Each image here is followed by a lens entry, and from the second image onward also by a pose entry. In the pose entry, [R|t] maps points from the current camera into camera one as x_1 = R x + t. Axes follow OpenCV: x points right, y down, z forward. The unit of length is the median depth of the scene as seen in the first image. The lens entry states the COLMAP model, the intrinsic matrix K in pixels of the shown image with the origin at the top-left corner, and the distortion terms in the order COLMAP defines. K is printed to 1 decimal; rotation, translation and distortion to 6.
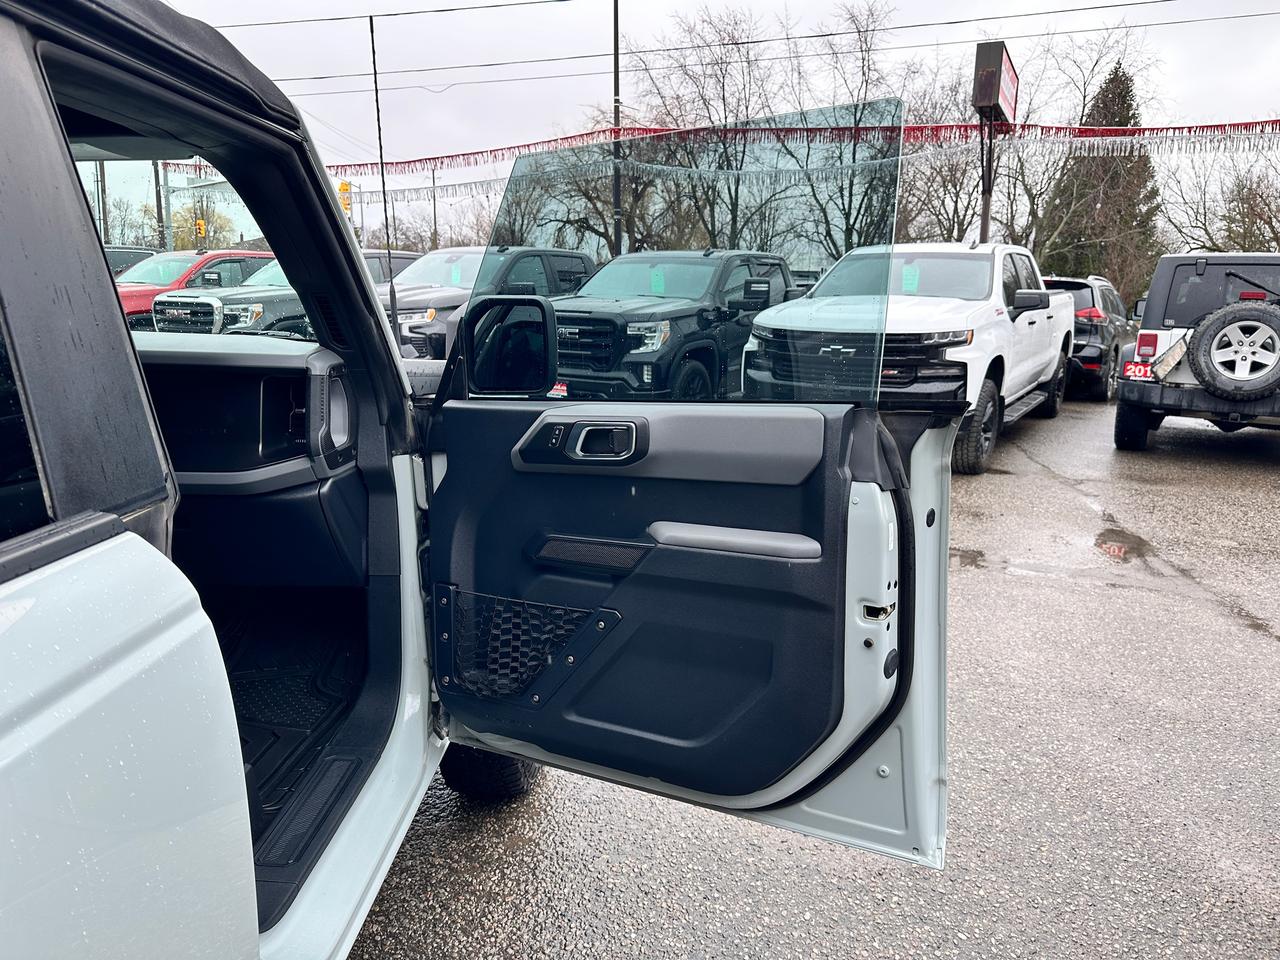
lens RADIAL K [[899.1, 0, 645.9], [0, 899.1, 475.0], [0, 0, 1]] dist [0.034009, -0.044386]
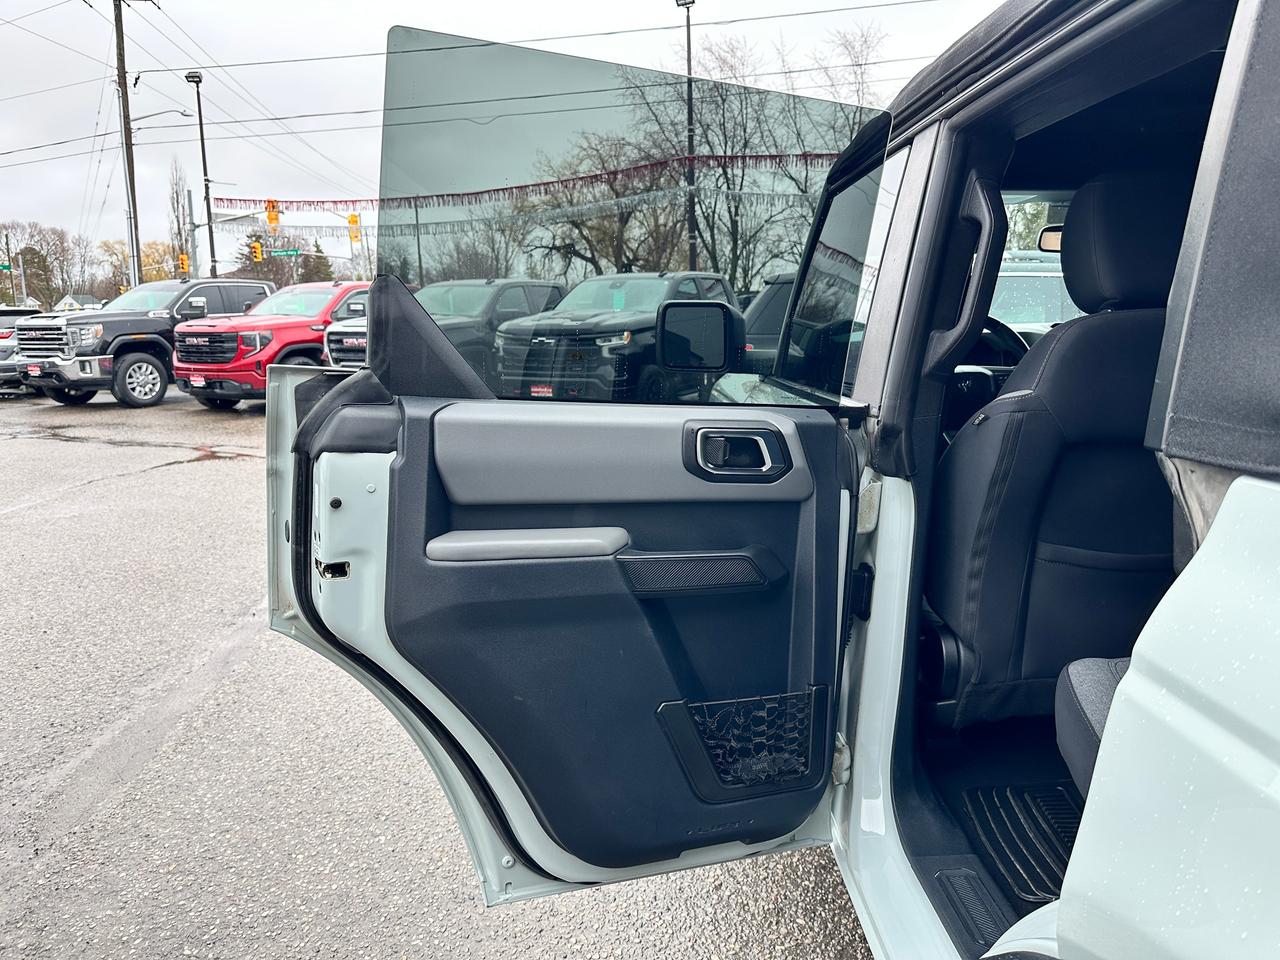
lens RADIAL K [[899.1, 0, 638.2], [0, 899.1, 484.0], [0, 0, 1]] dist [0.034009, -0.044386]
pose [[0.999109, -0.030911, 0.028723, -0.112906], [0.031357, 0.999393, -0.015205, 0.005763], [-0.028236, 0.016092, 0.999472, -0.027312]]
